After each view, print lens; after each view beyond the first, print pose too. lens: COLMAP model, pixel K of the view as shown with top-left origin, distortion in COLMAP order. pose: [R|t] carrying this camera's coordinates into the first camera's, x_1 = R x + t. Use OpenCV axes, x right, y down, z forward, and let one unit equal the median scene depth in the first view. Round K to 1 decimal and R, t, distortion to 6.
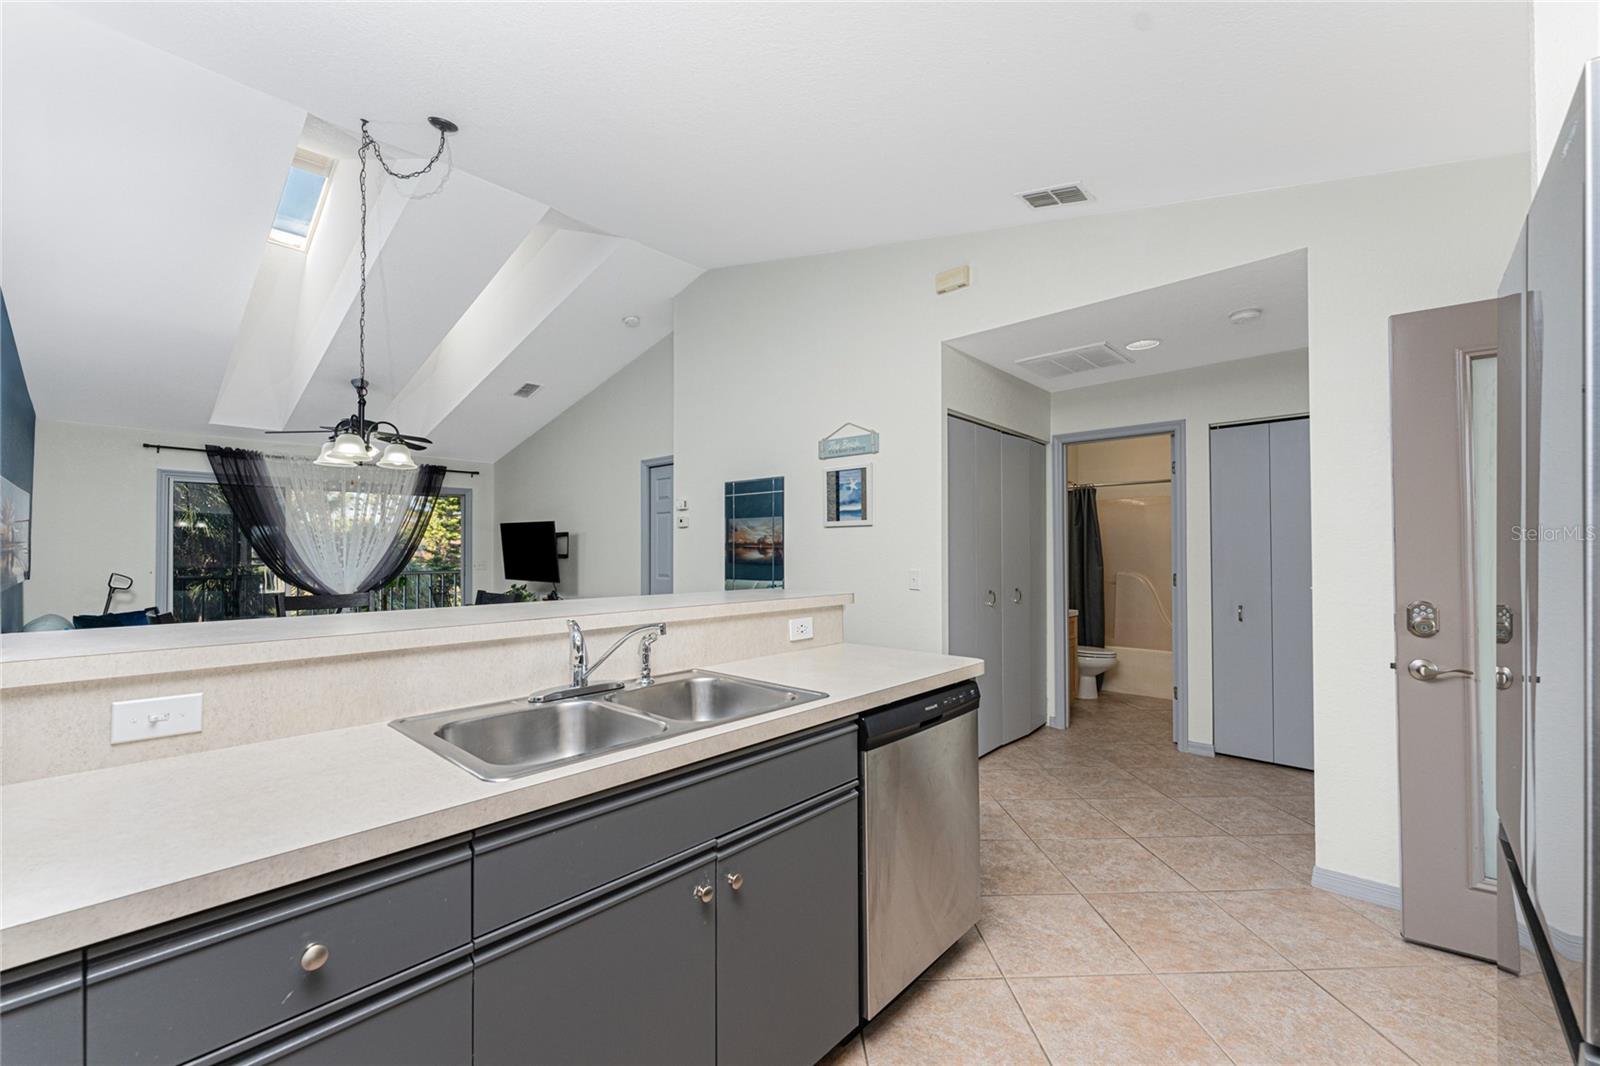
lens RADIAL K [[641.7, 0, 797.4], [0, 641.7, 540.4], [0, 0, 1]] dist [0.000738, -0.000042]
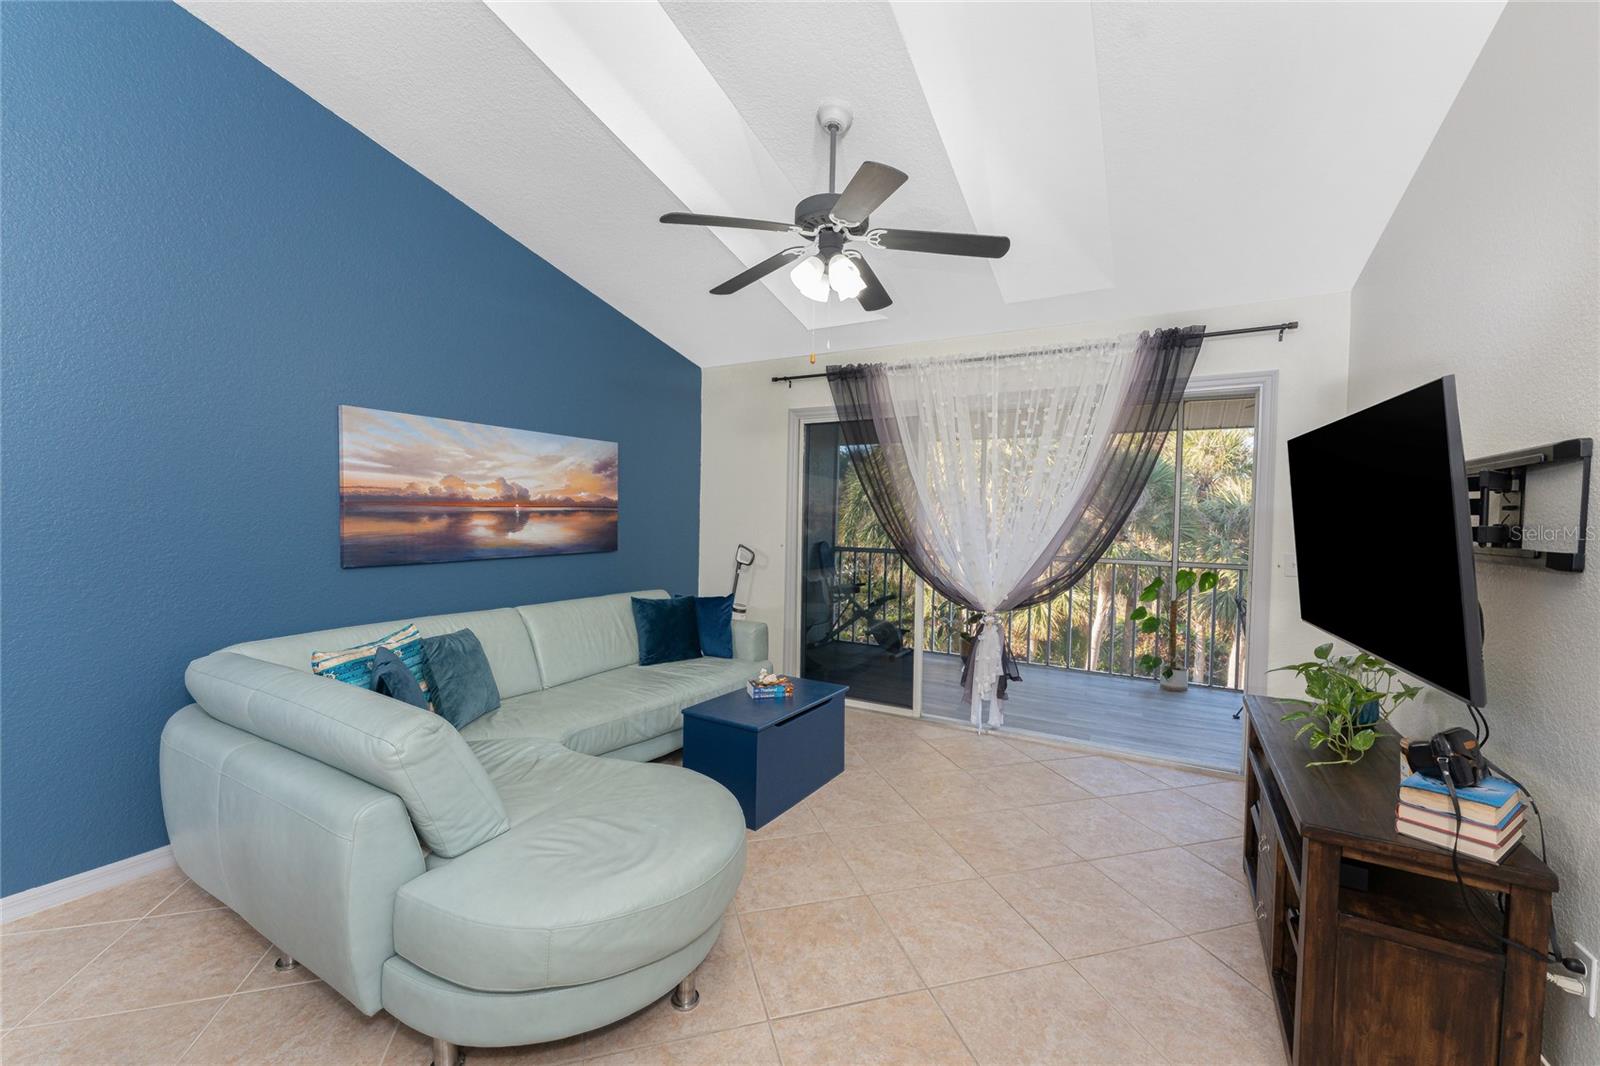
lens RADIAL K [[634.2, 0, 801.4], [0, 634.2, 536.8], [0, 0, 1]] dist [-0.000772, -0.000334]
pose [[0.240639, 0.035319, -0.969972, -0.267816], [-0.004669, 0.999368, 0.035231, 0.012159], [0.970603, -0.003949, 0.240652, 0.844915]]
